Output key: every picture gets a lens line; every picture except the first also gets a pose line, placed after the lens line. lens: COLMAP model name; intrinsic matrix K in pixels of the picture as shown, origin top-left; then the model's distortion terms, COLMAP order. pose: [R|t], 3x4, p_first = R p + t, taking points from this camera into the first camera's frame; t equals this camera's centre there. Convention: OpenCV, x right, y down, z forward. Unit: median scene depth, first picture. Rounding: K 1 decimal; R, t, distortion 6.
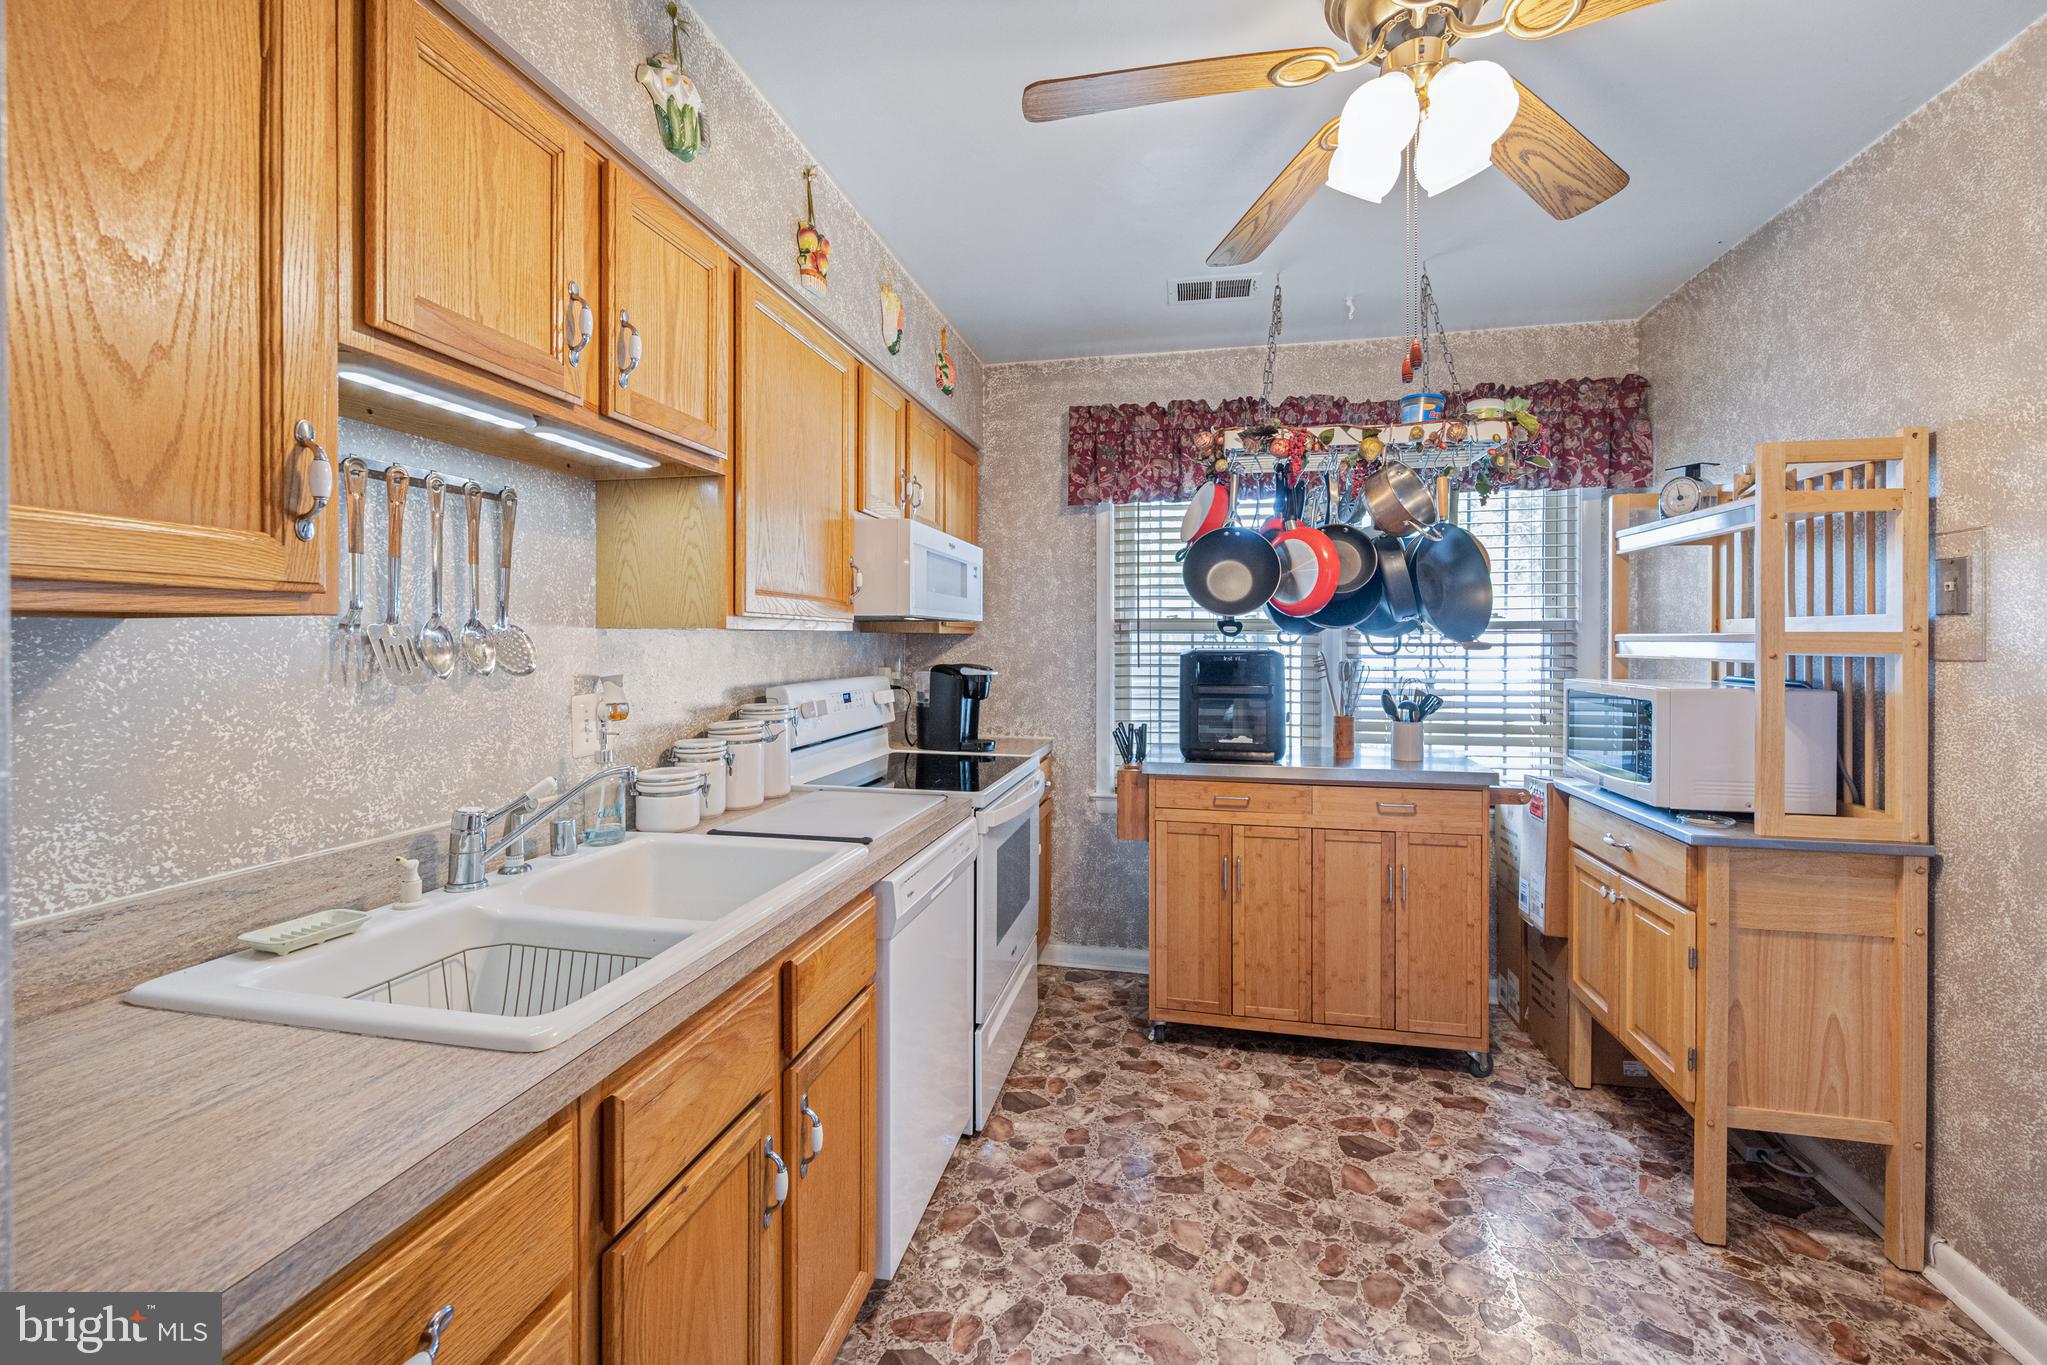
lens RADIAL K [[840.3, 0, 1019.3], [0, 840.3, 646.7], [0, 0, 1]] dist [0.000094, -0.000040]
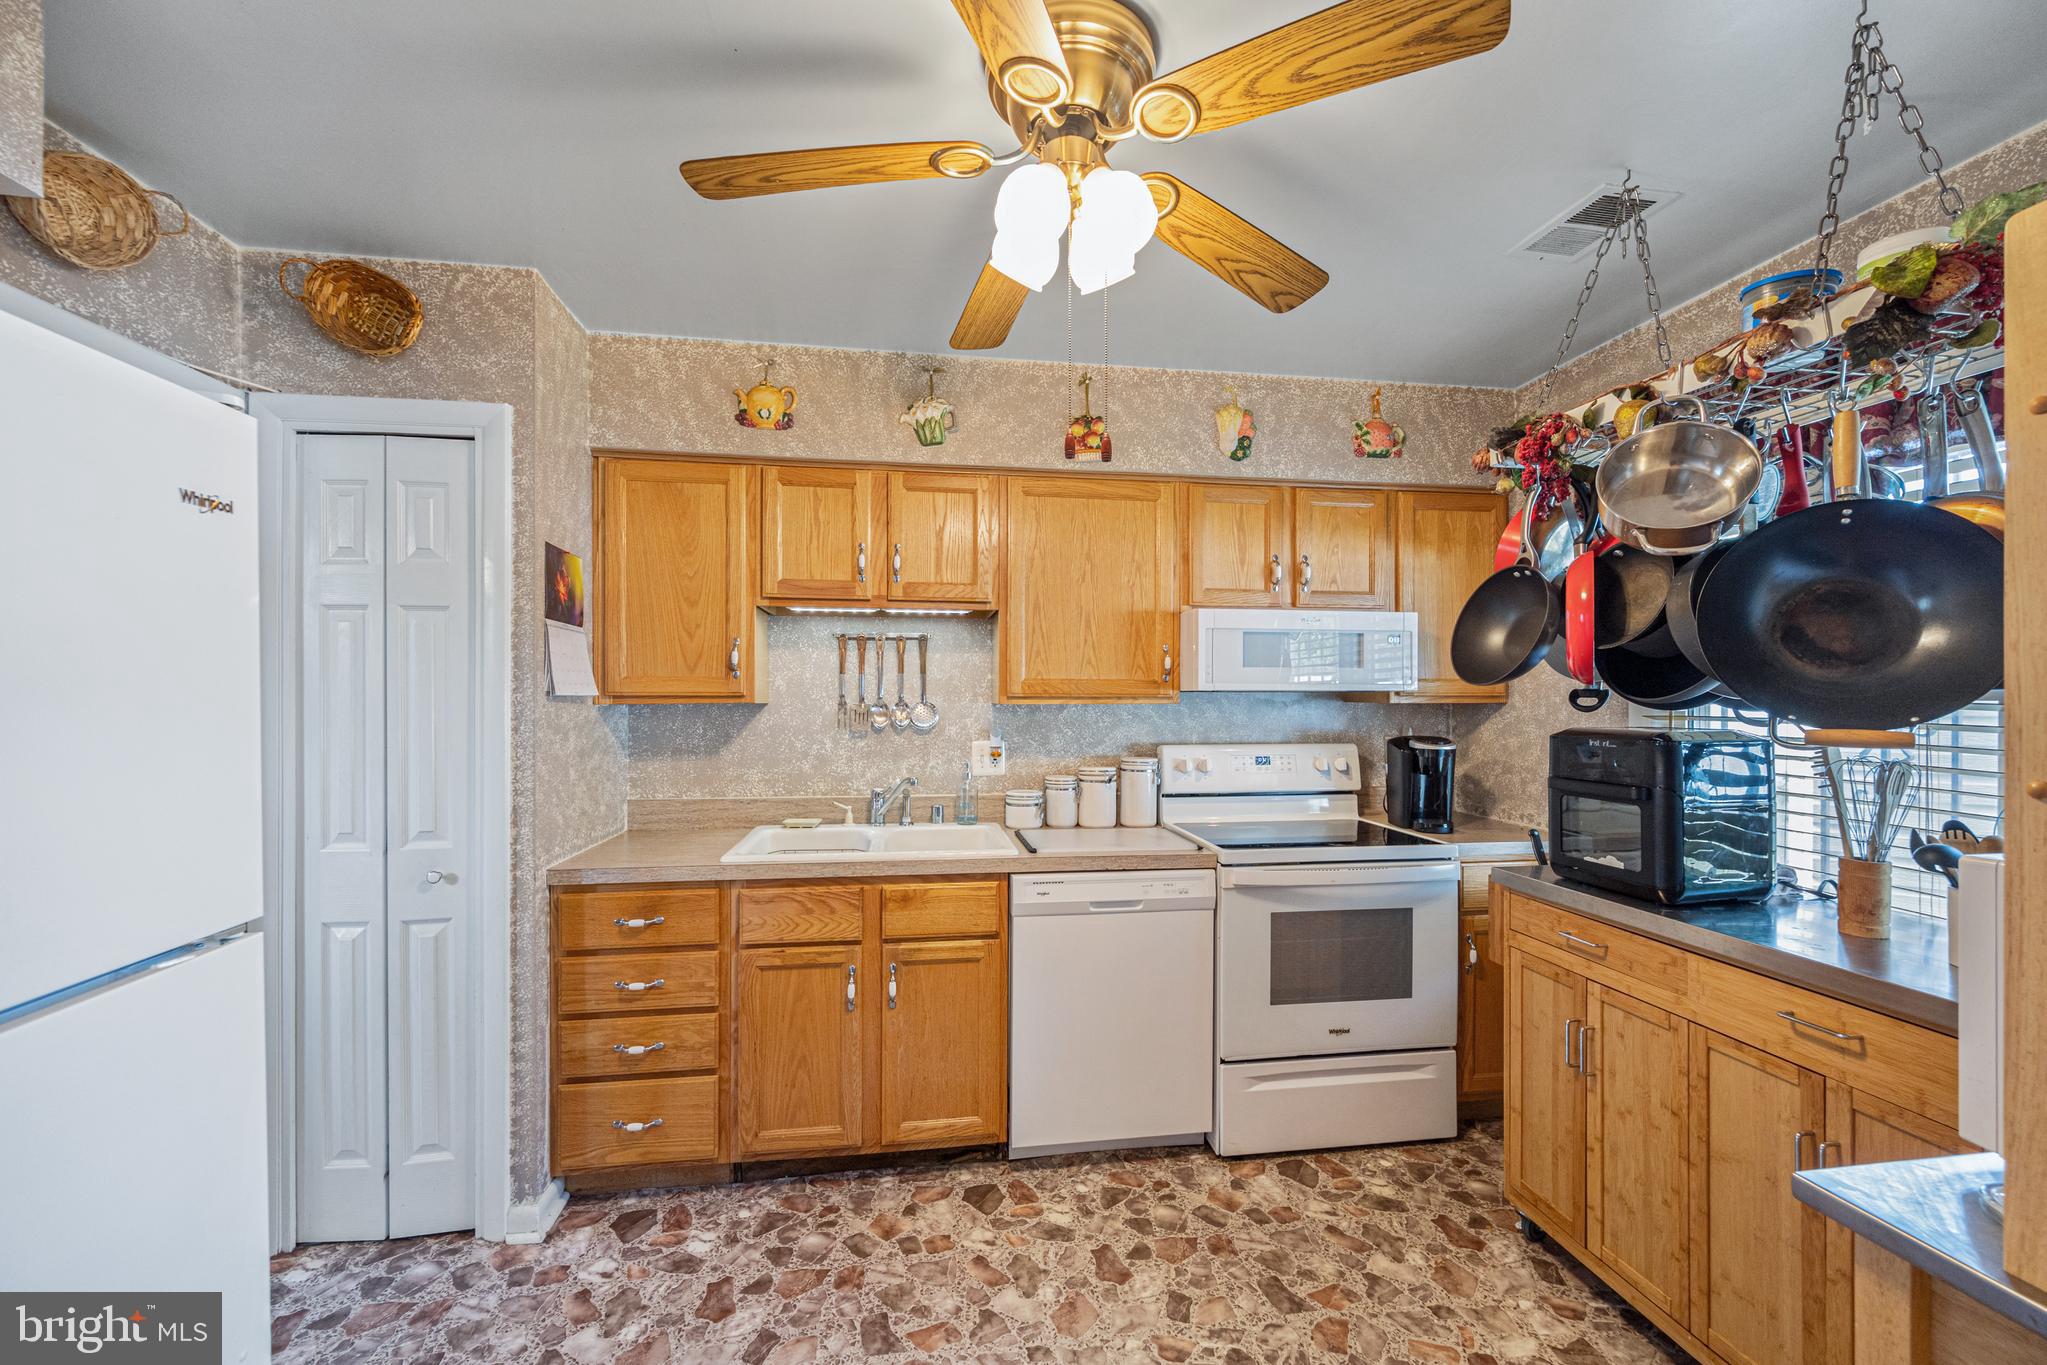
lens RADIAL K [[822.4, 0, 1024.7], [0, 822.4, 699.9], [0, 0, 1]] dist [-0.001212, -0.000047]
pose [[0.346072, 0.002300, -0.938205, 0.907599], [-0.006864, 0.999976, -0.000080, -0.023481], [0.938183, 0.006467, 0.346079, 0.388954]]
